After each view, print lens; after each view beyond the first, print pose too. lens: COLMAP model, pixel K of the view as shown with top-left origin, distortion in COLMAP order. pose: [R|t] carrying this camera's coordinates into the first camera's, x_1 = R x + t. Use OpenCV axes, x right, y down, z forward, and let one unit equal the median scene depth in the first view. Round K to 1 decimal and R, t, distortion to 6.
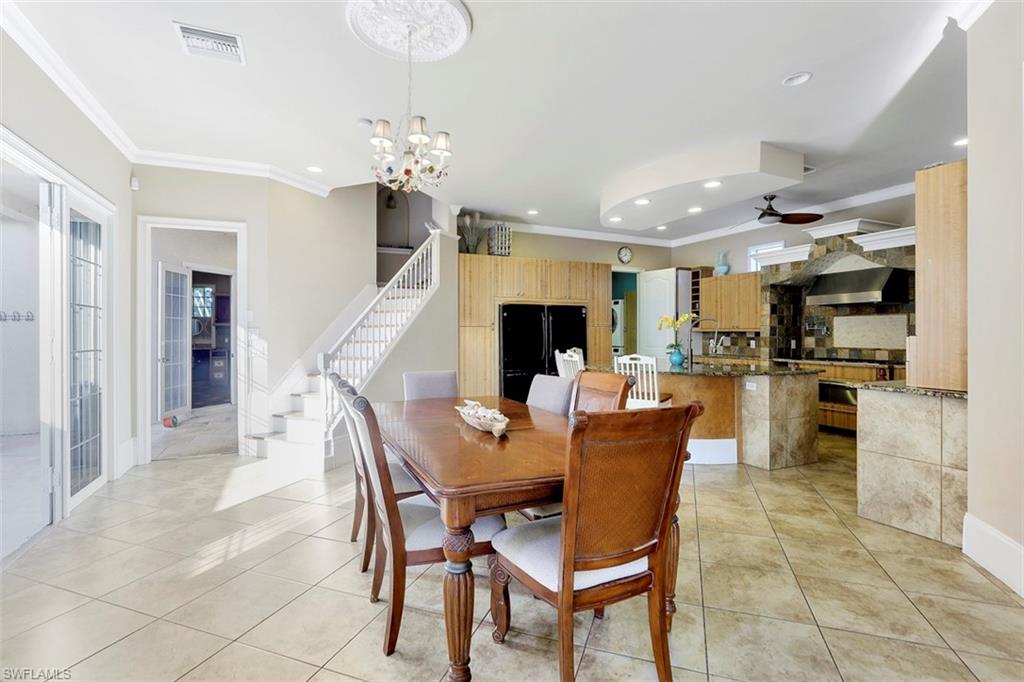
lens RADIAL K [[469.8, 0, 508.9], [0, 469.8, 332.2], [0, 0, 1]] dist [-0.020103, 0.002292]
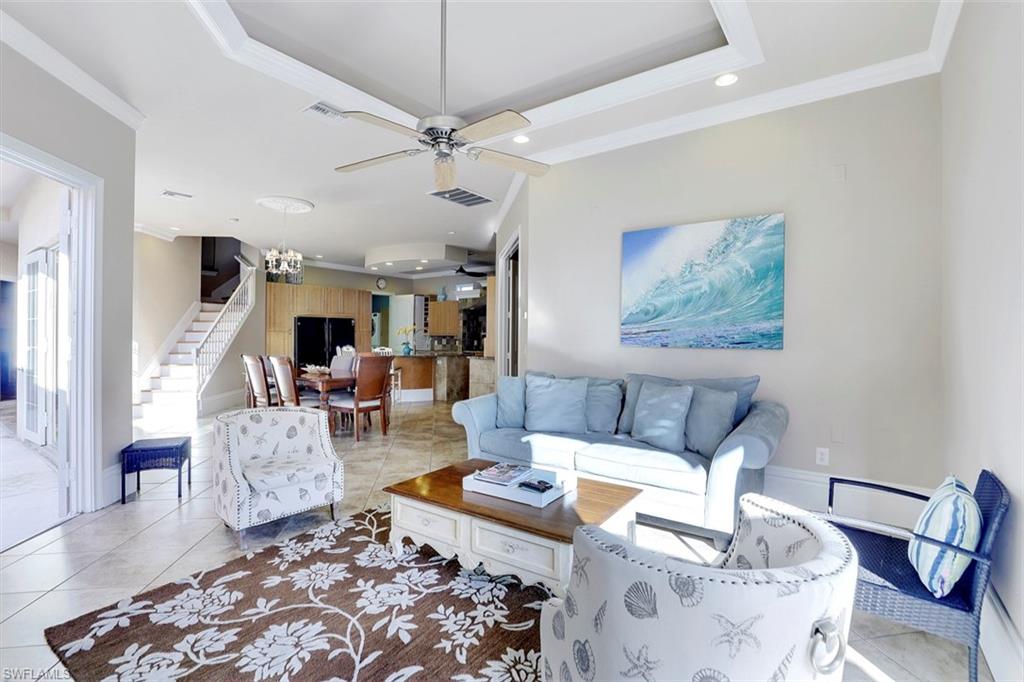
lens RADIAL K [[469.8, 0, 518.2], [0, 469.8, 333.2], [0, 0, 1]] dist [-0.020103, 0.002292]
pose [[0.870094, 0.006747, 0.492840, -0.137679], [-0.005134, 0.999976, -0.004626, -0.004134], [-0.492859, 0.001495, 0.870108, -0.657872]]
